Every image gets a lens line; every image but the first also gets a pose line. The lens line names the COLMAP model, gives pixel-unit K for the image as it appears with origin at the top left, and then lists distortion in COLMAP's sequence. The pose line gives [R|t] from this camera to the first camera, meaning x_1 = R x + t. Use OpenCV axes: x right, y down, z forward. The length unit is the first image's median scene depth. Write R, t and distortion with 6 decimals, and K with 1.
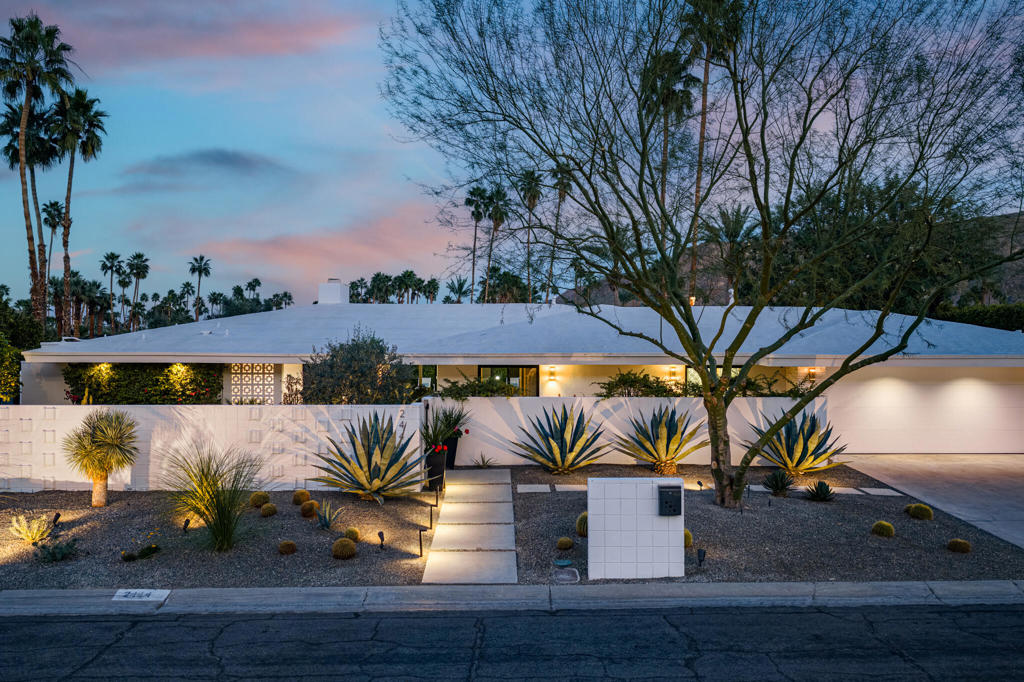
lens RADIAL K [[807.3, 0, 512.0], [0, 807.3, 341.0], [0, 0, 1]] dist [-0.000008, -0.004507]
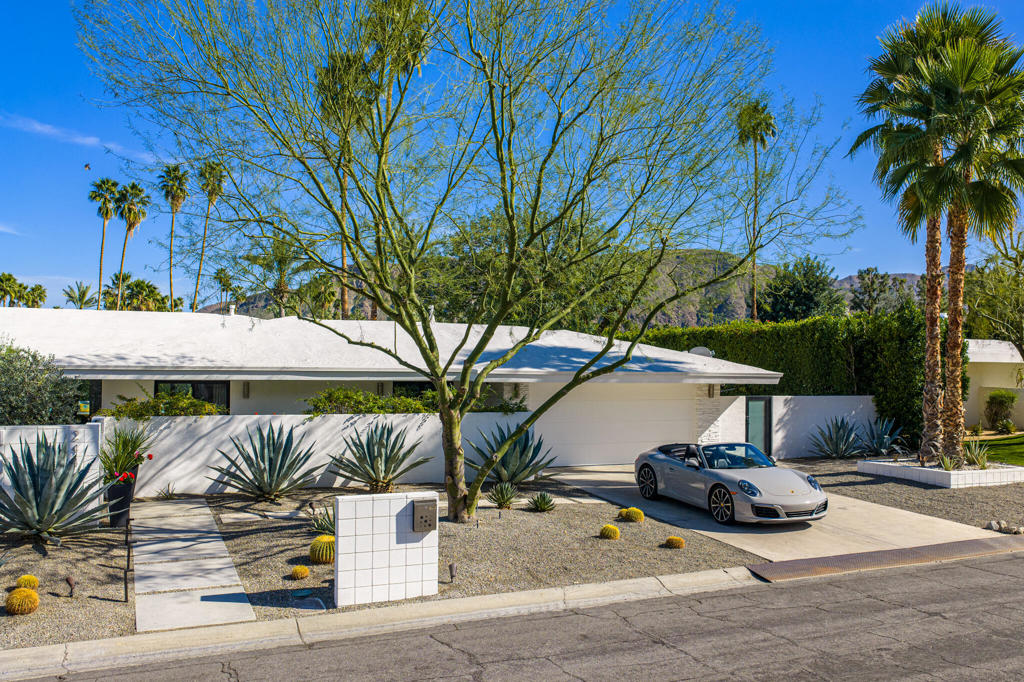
lens RADIAL K [[852.7, 0, 512.0], [0, 852.7, 341.0], [0, 0, 1]] dist [0.004164, -0.008680]
pose [[0.916730, 0.023512, 0.398814, -0.120209], [-0.012770, 0.999481, -0.029570, 0.021486], [-0.399302, 0.022015, 0.916555, 0.032255]]
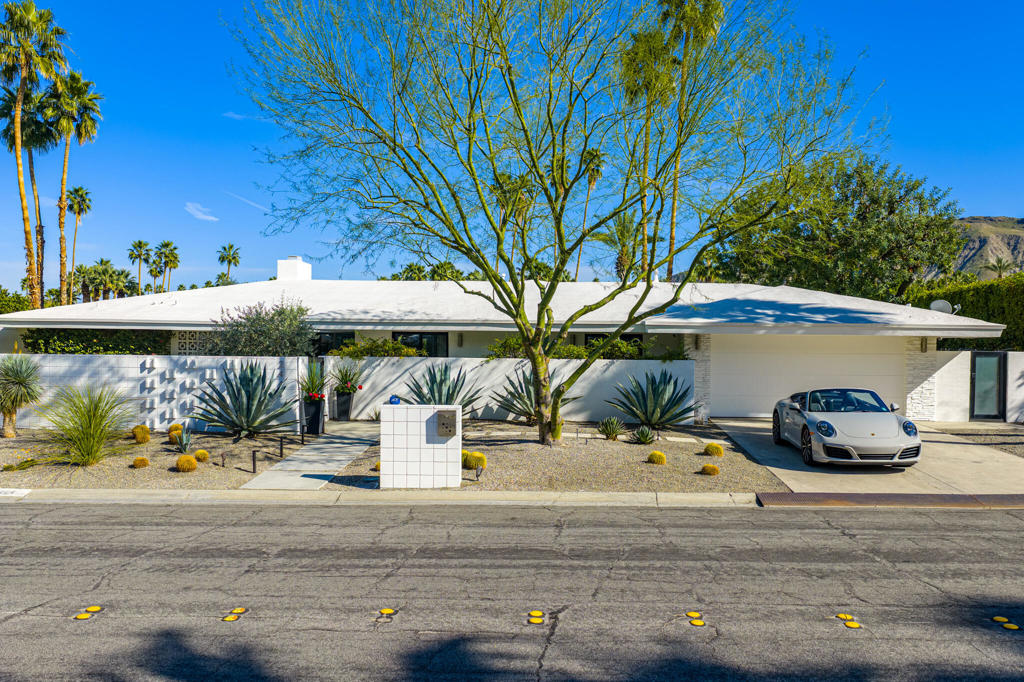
lens RADIAL K [[841.3, 0, 512.4], [0, 841.3, 350.8], [0, 0, 1]] dist [0.006159, -0.001594]
pose [[0.999045, 0.013110, -0.041684, 0.355174], [-0.012410, 0.999778, 0.017007, 0.073459], [0.041897, -0.016473, 0.998986, -0.233096]]
